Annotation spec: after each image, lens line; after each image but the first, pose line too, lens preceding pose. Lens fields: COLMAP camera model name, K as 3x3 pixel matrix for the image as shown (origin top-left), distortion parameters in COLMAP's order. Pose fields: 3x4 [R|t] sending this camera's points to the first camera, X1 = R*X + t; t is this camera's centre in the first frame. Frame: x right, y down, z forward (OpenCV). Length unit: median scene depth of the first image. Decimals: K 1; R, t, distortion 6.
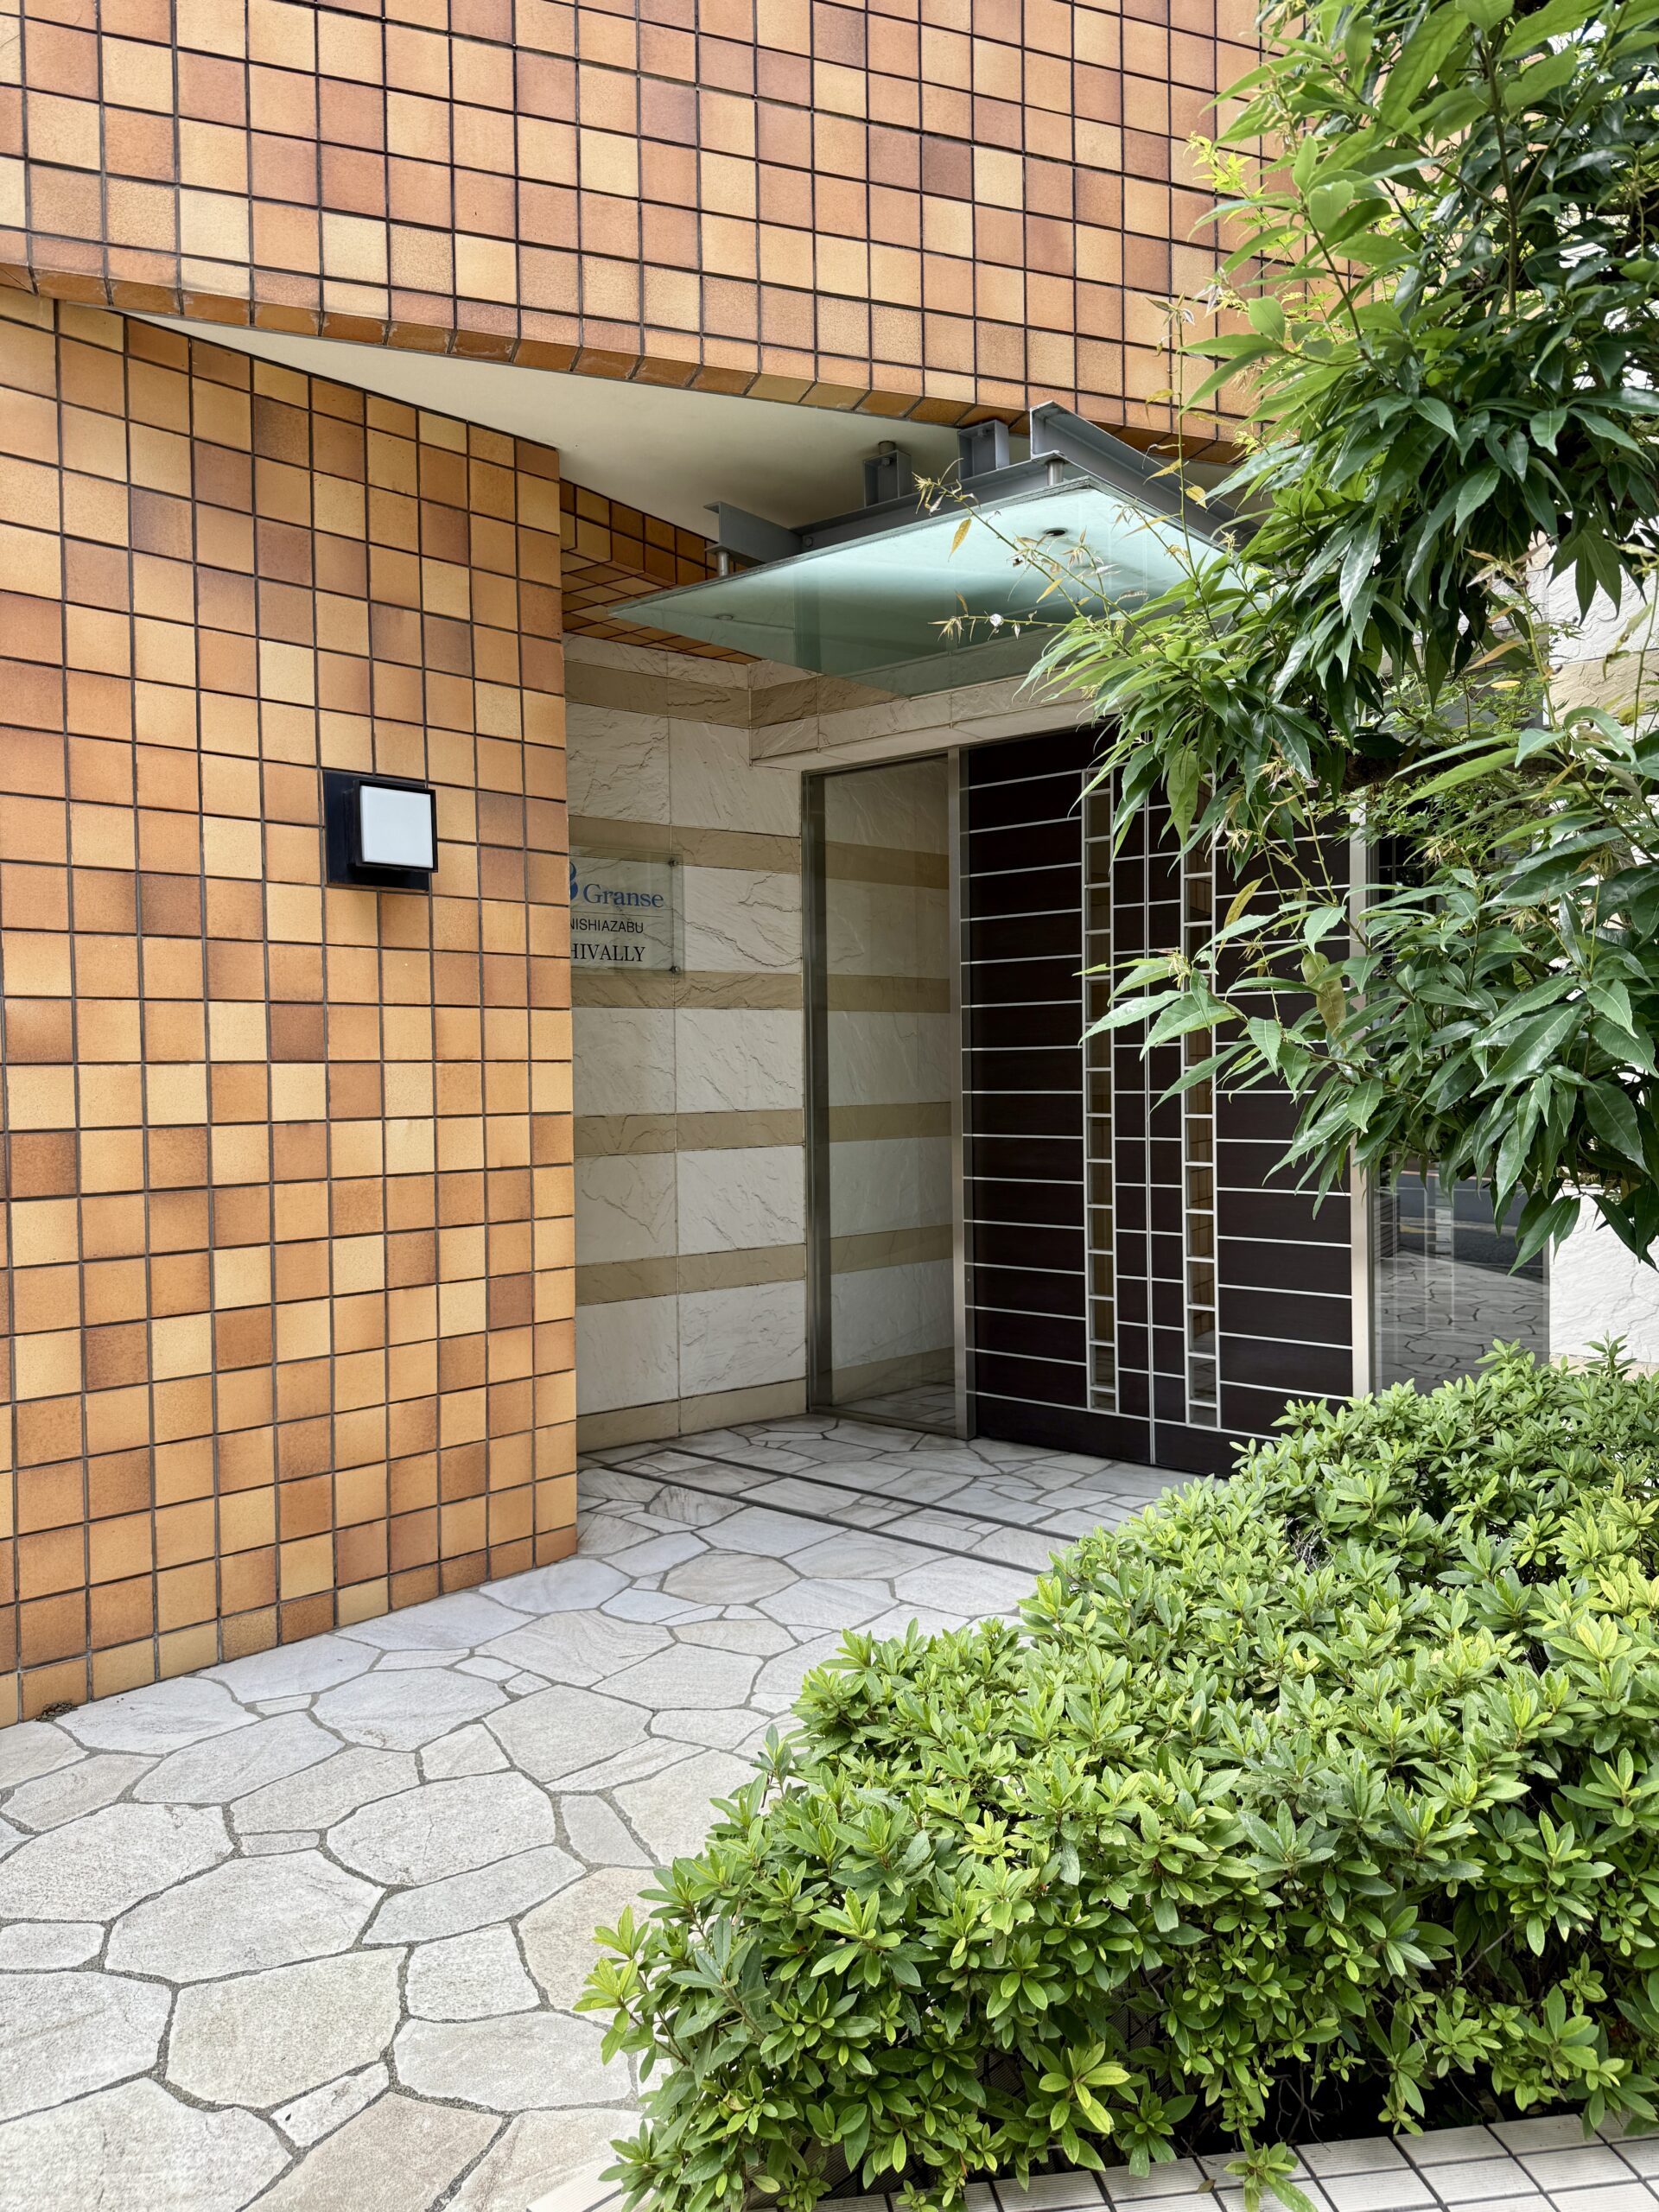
lens RADIAL K [[1563.9, 0, 829.5], [0, 1563.9, 1106.0], [0, 0, 1]] dist [0.000800, -0.000732]
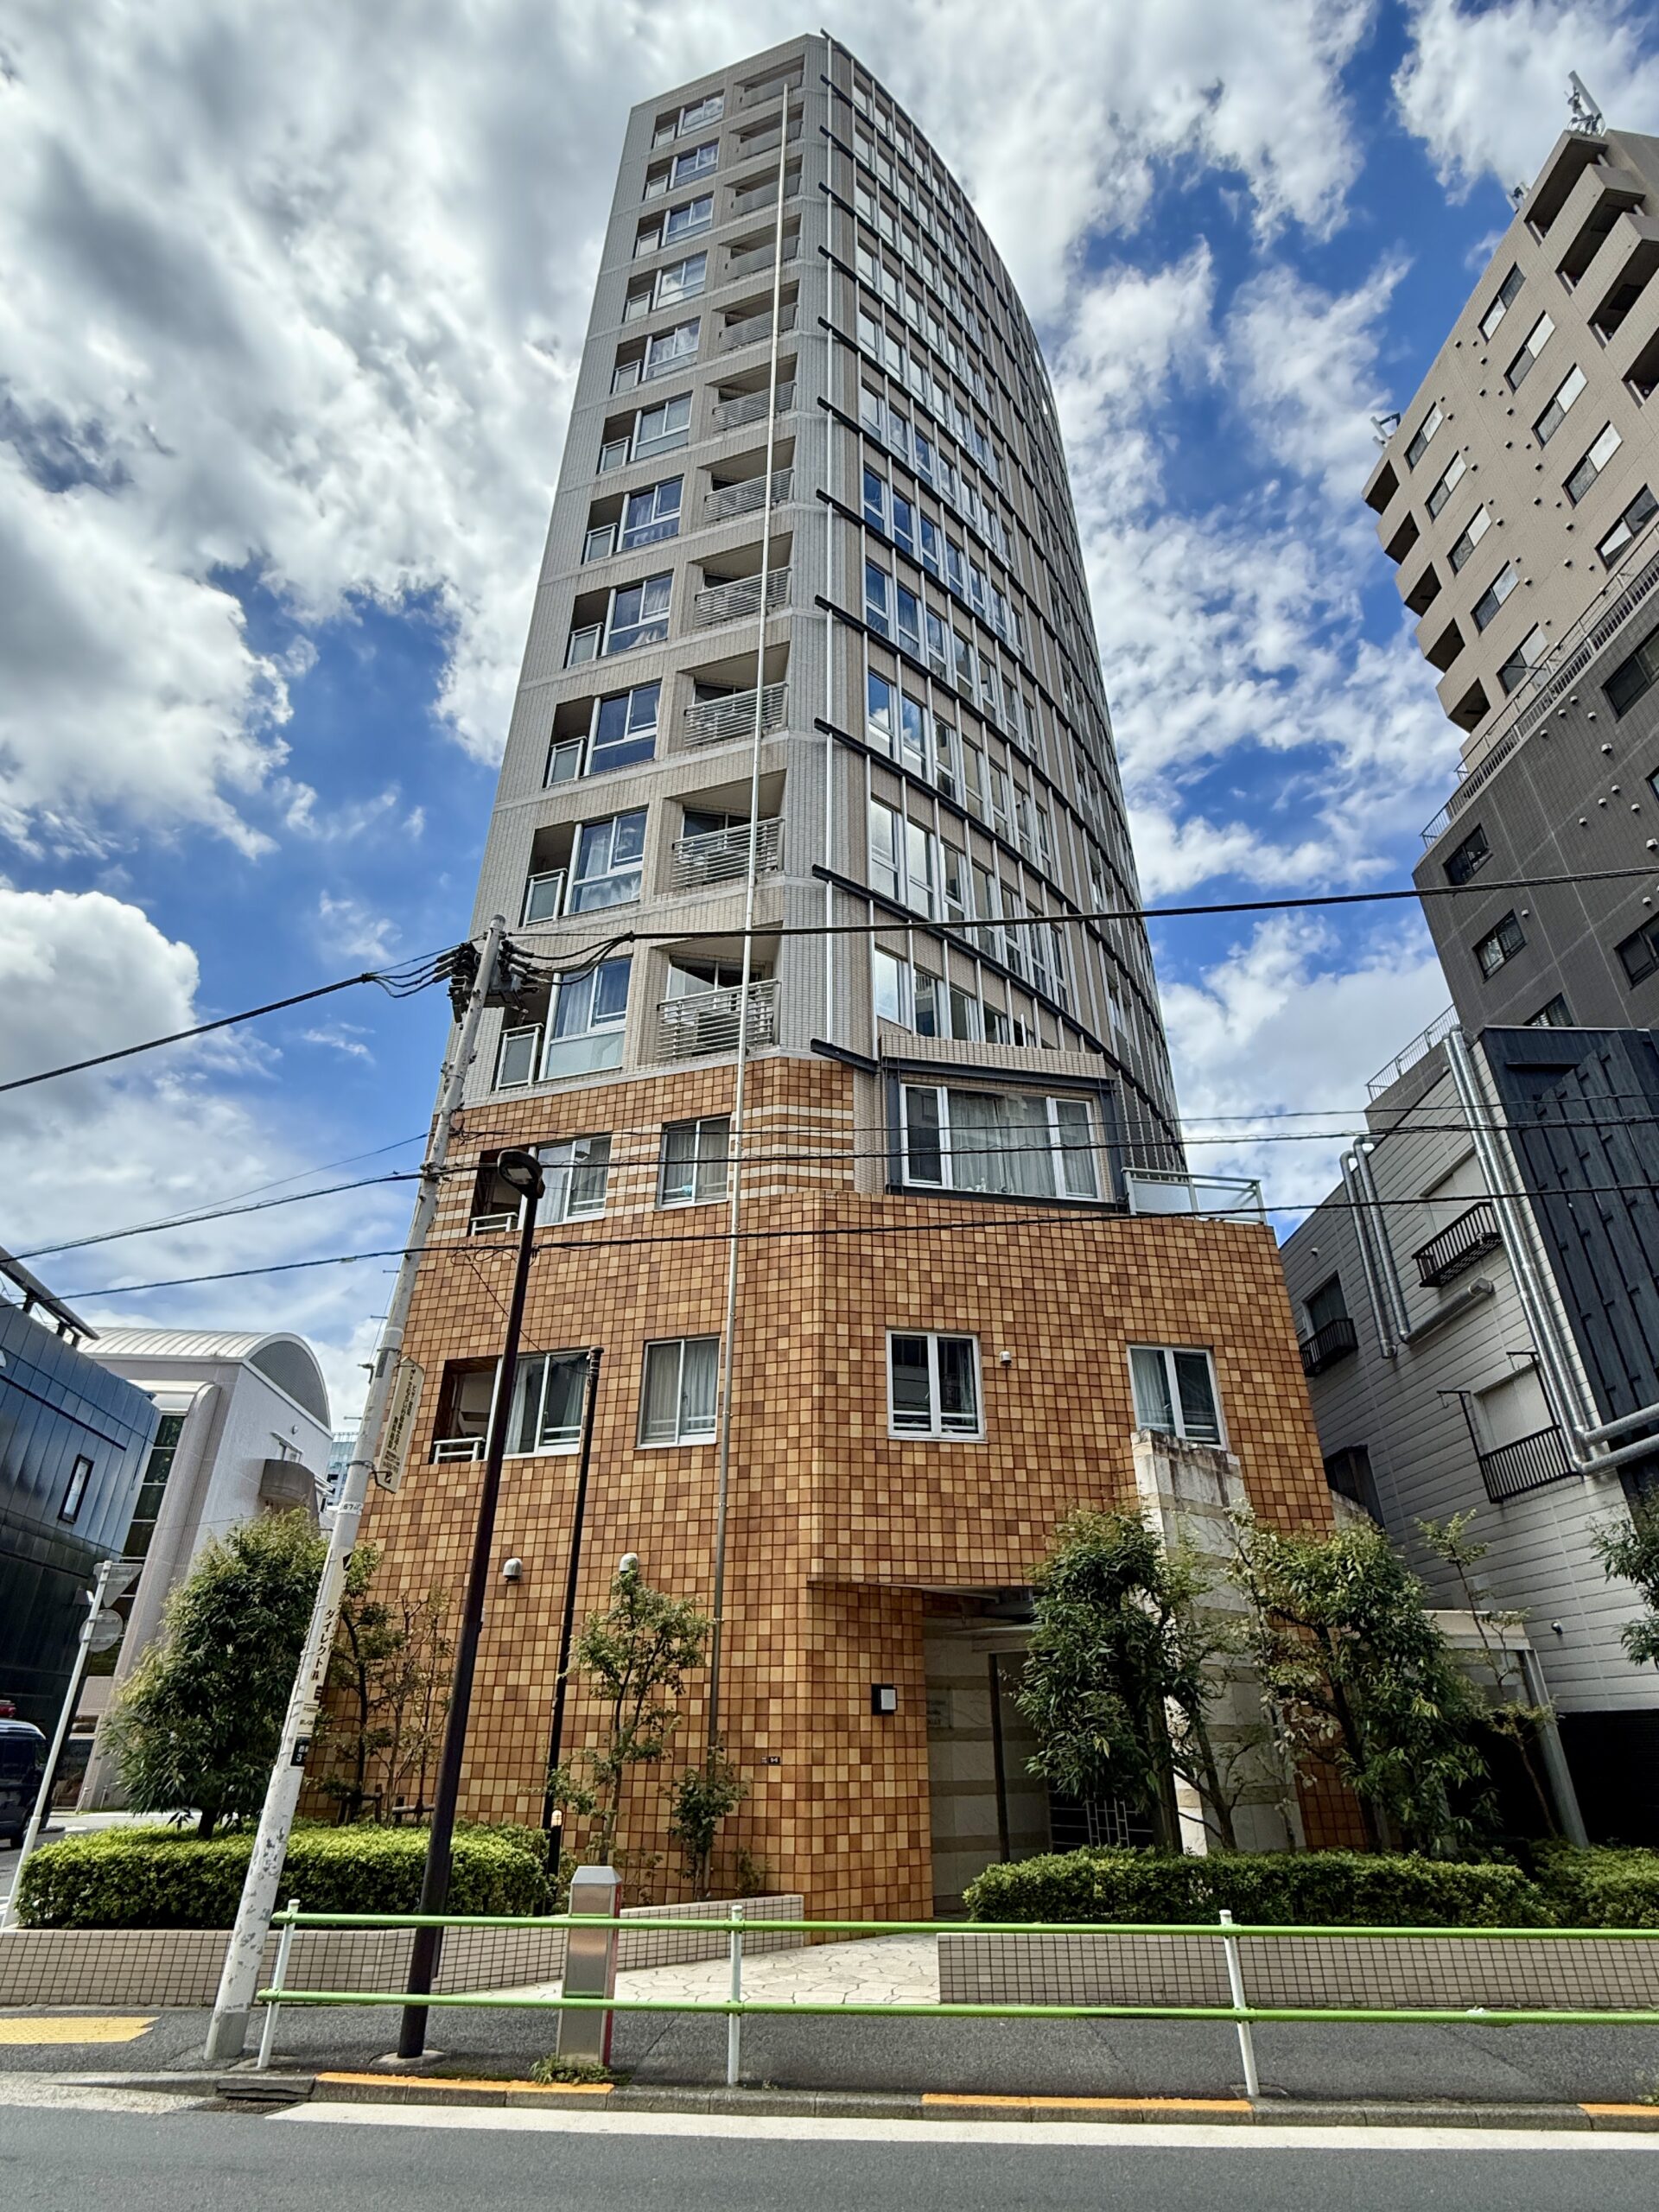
lens RADIAL K [[1152.5, 0, 829.5], [0, 1152.5, 1106.0], [0, 0, 1]] dist [0.000587, 0.000270]
pose [[0.988140, -0.066500, -0.138409, 0.098940], [-0.013075, 0.861650, -0.507334, 0.018630], [0.152998, 0.503127, 0.850562, -2.465211]]
